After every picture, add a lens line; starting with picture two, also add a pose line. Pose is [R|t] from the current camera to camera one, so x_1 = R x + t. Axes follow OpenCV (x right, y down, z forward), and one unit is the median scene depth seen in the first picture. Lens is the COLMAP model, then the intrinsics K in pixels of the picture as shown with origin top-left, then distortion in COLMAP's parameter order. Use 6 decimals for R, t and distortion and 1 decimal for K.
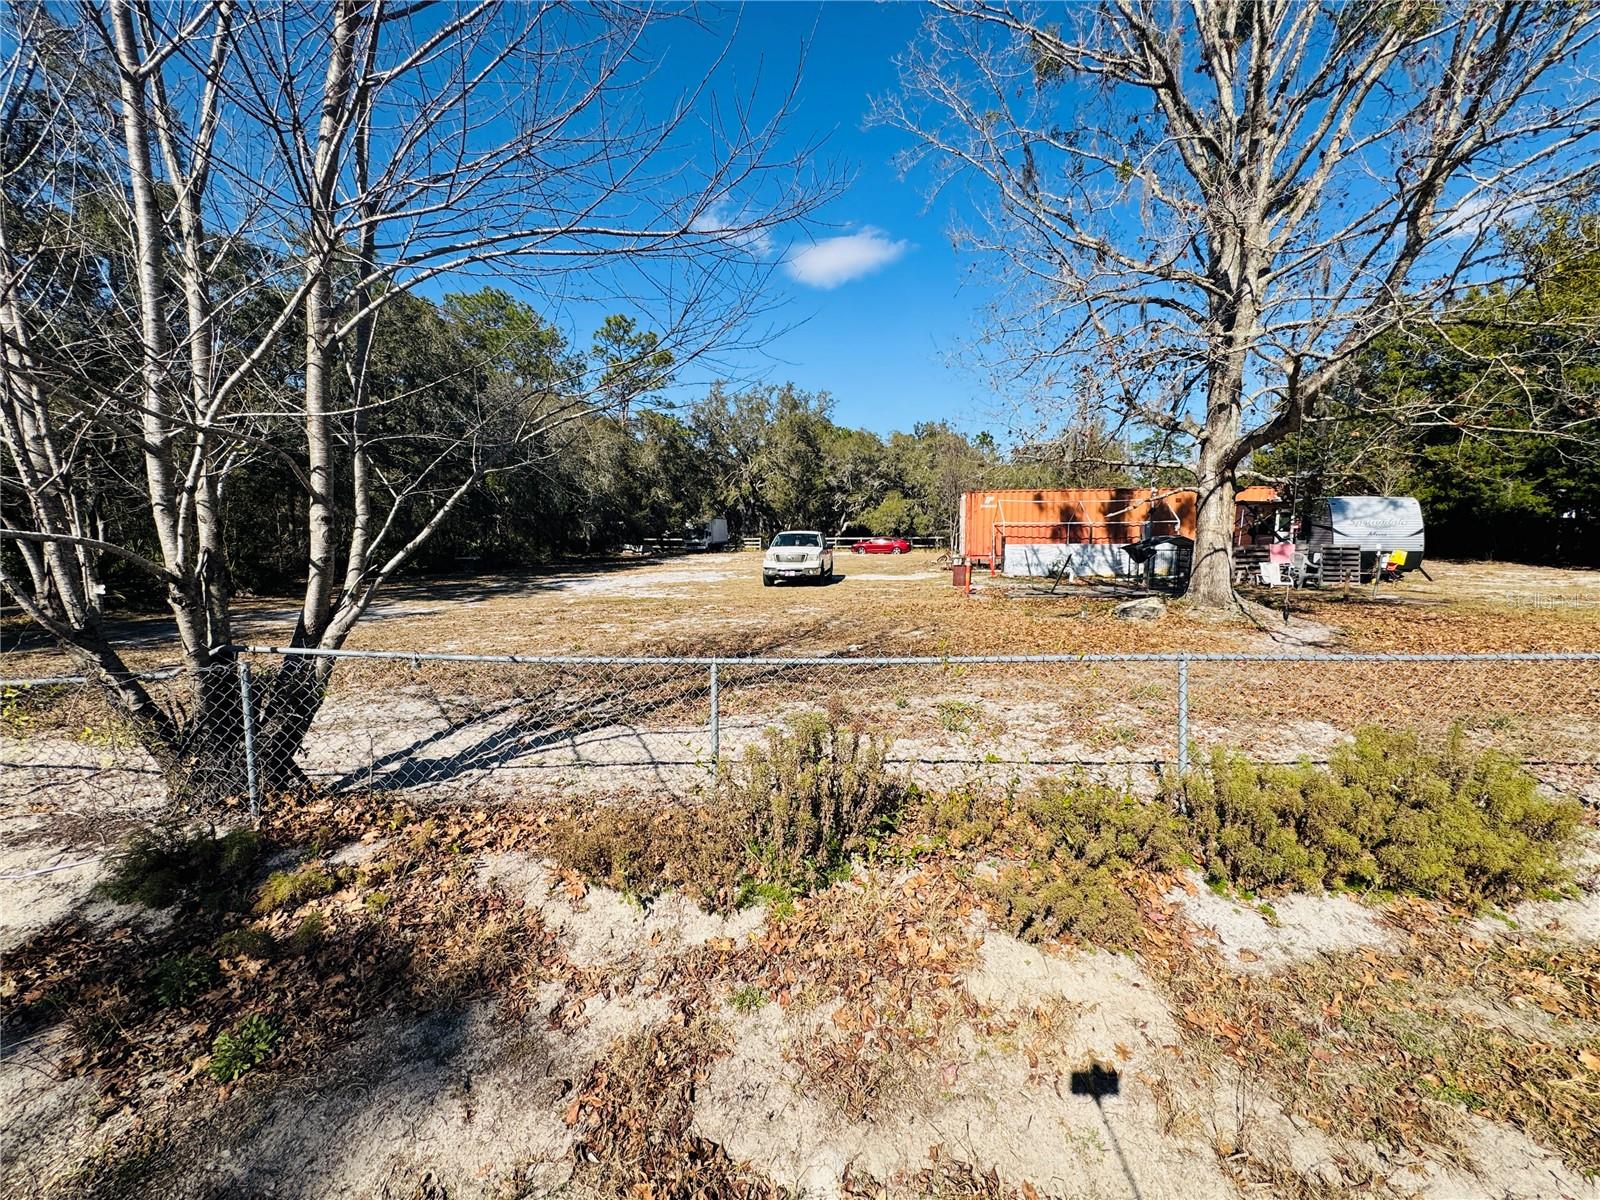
lens RADIAL K [[638.5, 0, 800.0], [0, 638.5, 600.0], [0, 0, 1]] dist [-0.001472, 0.000386]
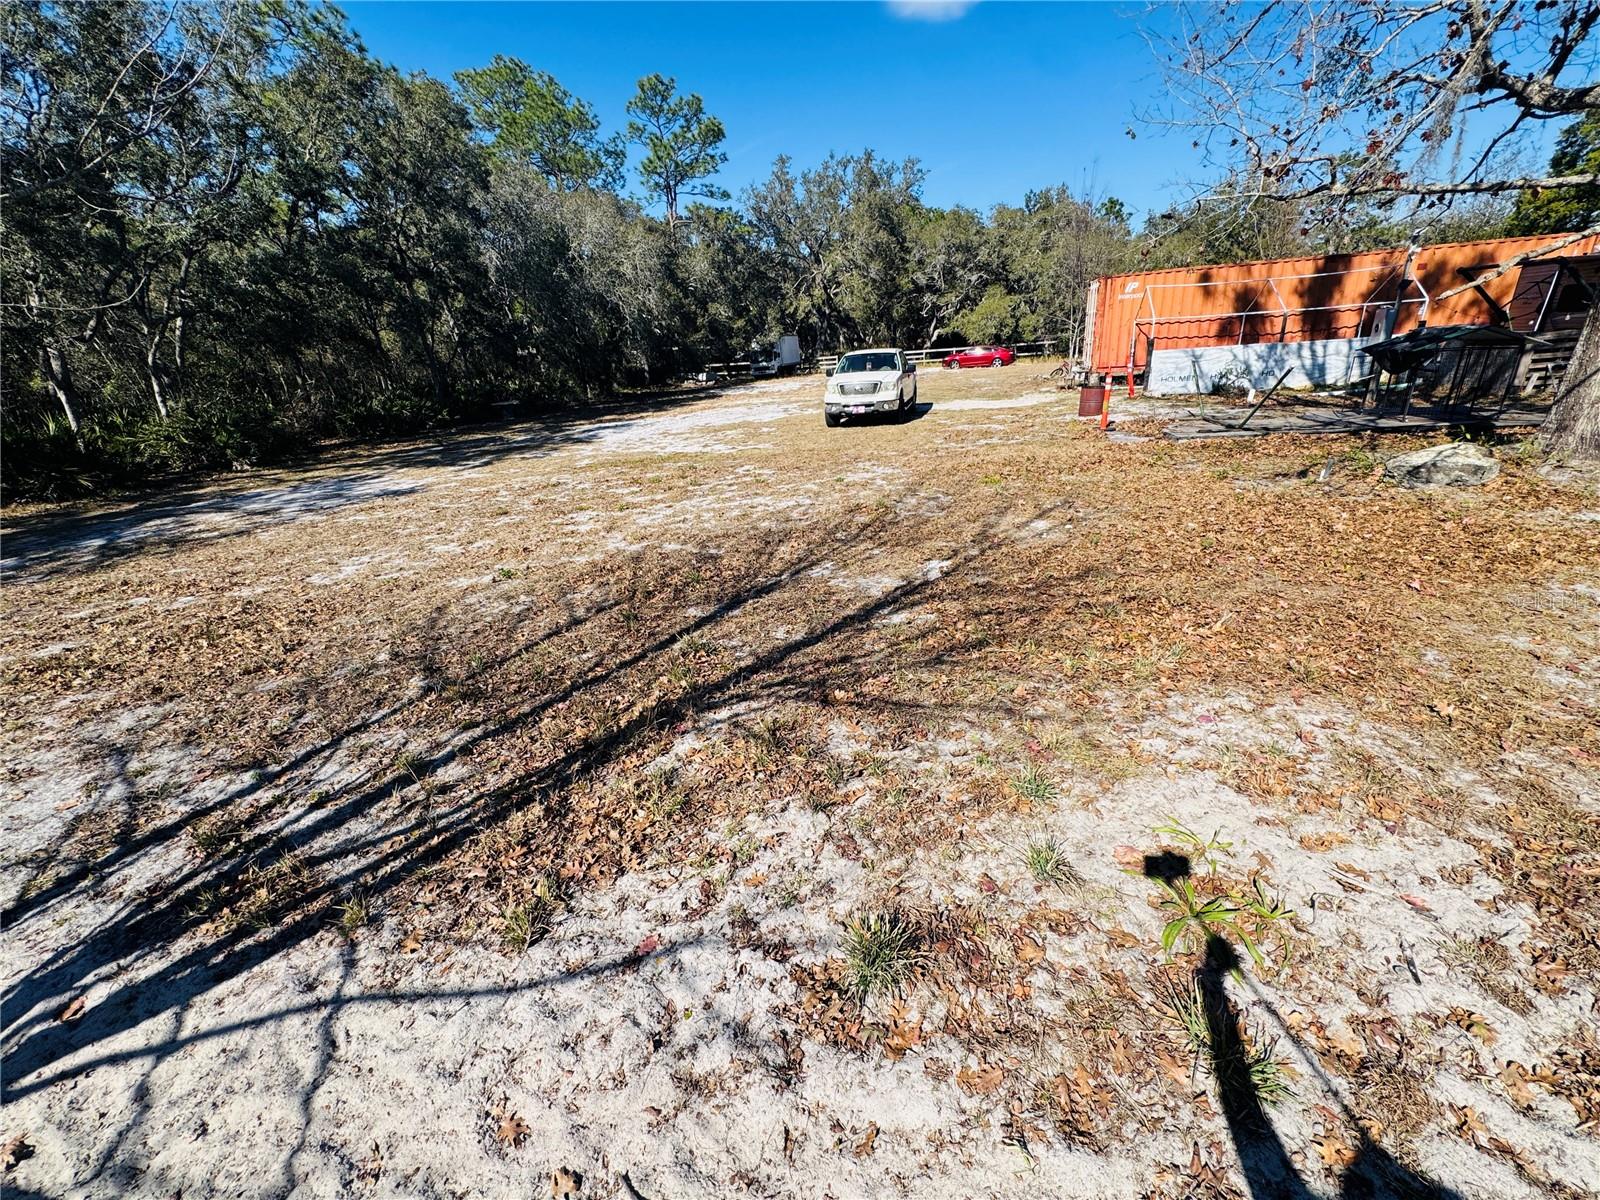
lens RADIAL K [[638.5, 0, 800.0], [0, 638.5, 600.0], [0, 0, 1]] dist [-0.001472, 0.000386]
pose [[0.990234, -0.009753, -0.139072, 0.071588], [0.046788, 0.962943, 0.265615, -0.105275], [0.131328, -0.269528, 0.953996, 0.707092]]
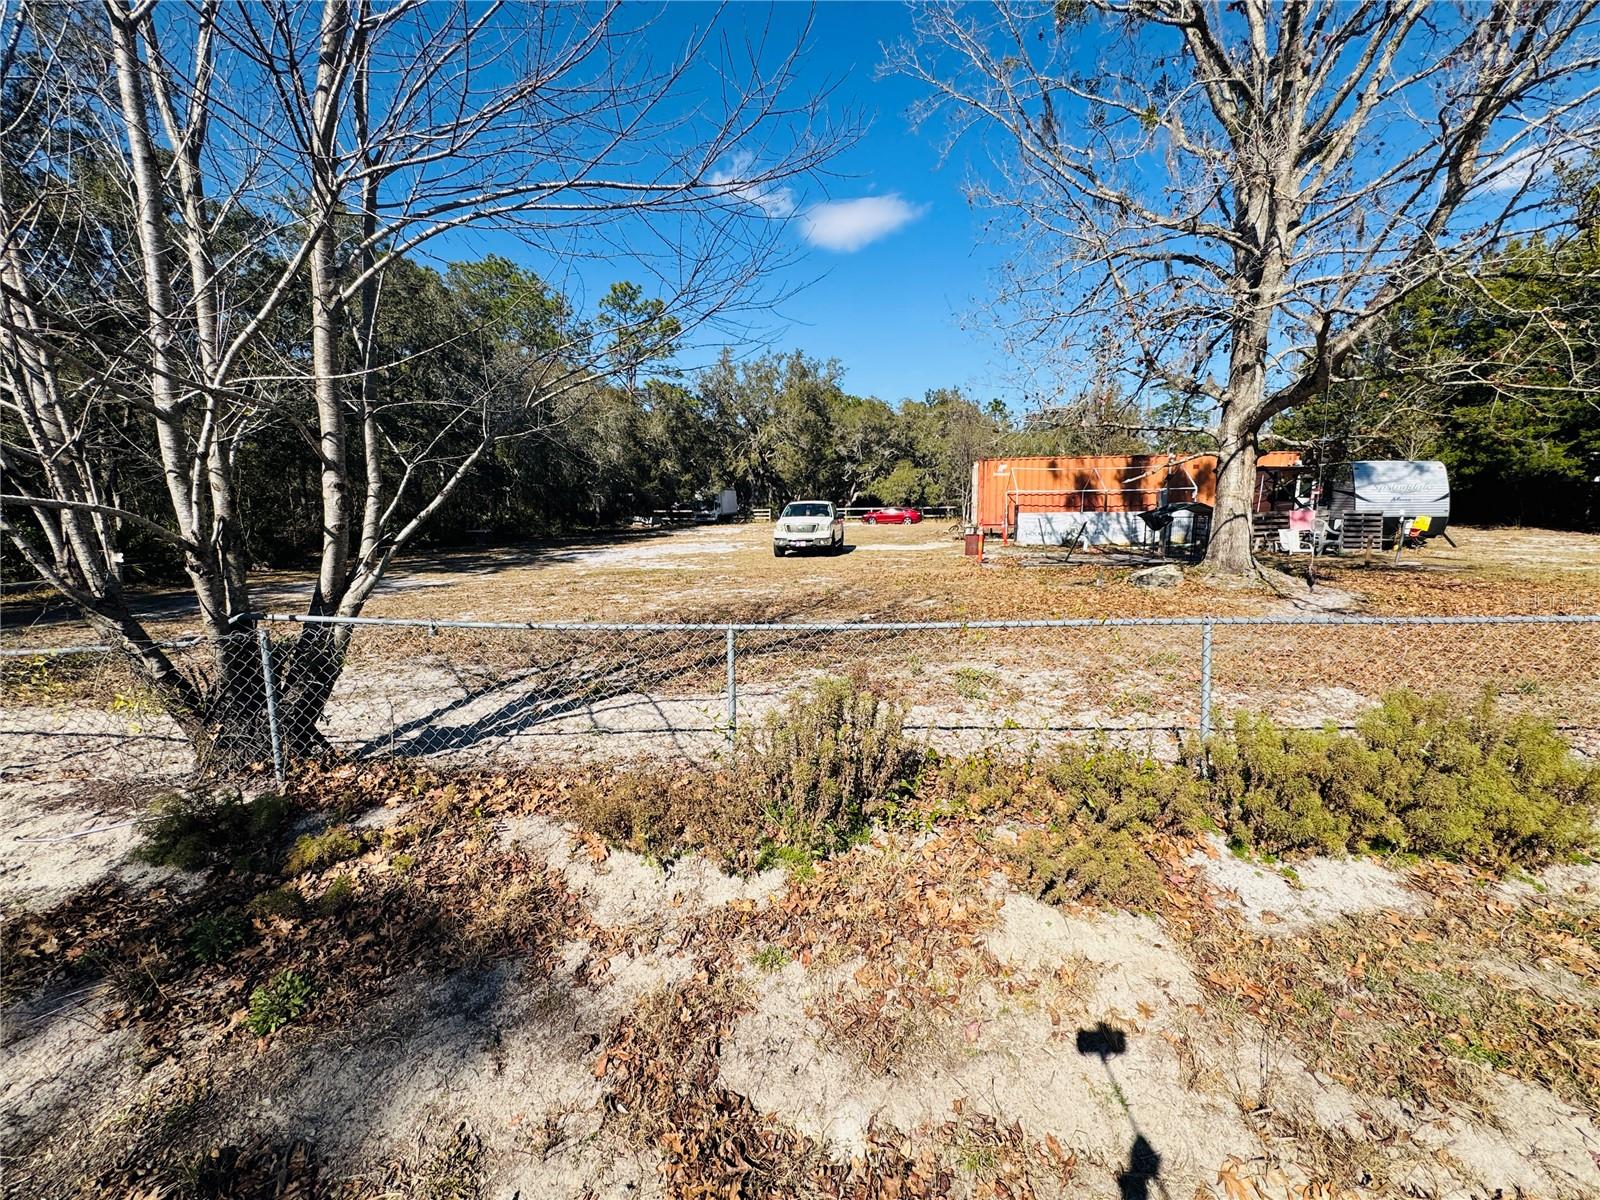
lens RADIAL K [[638.5, 0, 800.0], [0, 638.5, 600.0], [0, 0, 1]] dist [-0.001472, 0.000386]
pose [[0.999865, -0.005227, -0.015574, -0.007788], [0.005911, 0.999003, 0.044261, 0.007300], [0.015327, -0.044347, 0.998899, 0.008372]]
